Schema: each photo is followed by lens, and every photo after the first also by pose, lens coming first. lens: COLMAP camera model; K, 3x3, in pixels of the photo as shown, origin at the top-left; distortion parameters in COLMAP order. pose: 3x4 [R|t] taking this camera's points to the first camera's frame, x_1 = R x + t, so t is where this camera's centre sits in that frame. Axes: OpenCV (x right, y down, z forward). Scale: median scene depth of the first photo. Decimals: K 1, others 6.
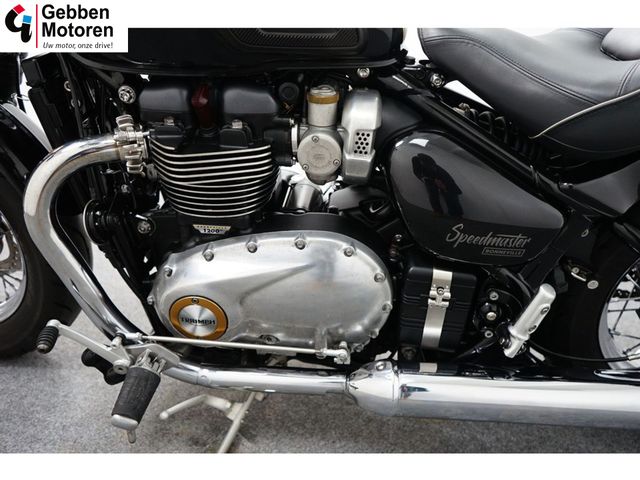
lens RADIAL K [[513.6, 0, 321.1], [0, 513.6, 241.0], [0, 0, 1]] dist [-0.004253, 0.002769]
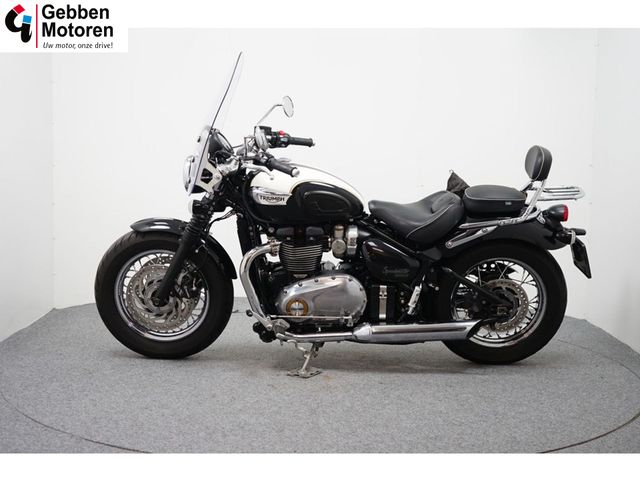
lens RADIAL K [[972.7, 0, 318.8], [0, 972.7, 238.8], [0, 0, 1]] dist [-0.008174, 0.000000]
pose [[0.995367, -0.042353, 0.086318, -0.582294], [0.062253, 0.968059, -0.242870, 1.109652], [-0.073275, 0.247118, 0.966211, -4.302219]]
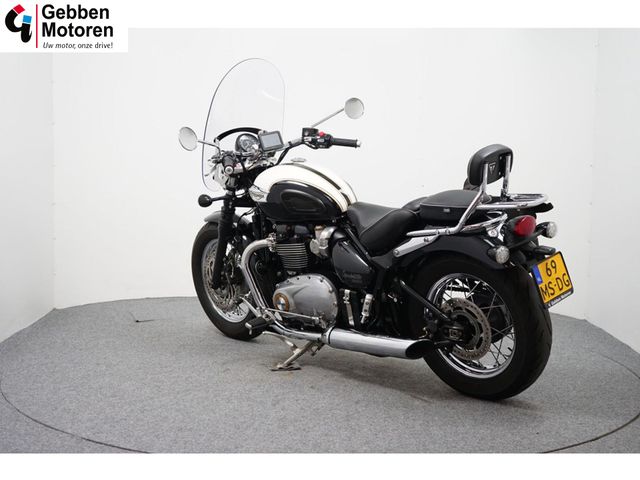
lens RADIAL K [[972.7, 0, 321.2], [0, 972.7, 241.0], [0, 0, 1]] dist [-0.008174, 0.000000]
pose [[0.763893, 0.027557, -0.644755, 3.510158], [-0.203166, 0.958555, -0.199739, 0.883957], [0.612529, 0.283571, 0.737832, -3.031174]]
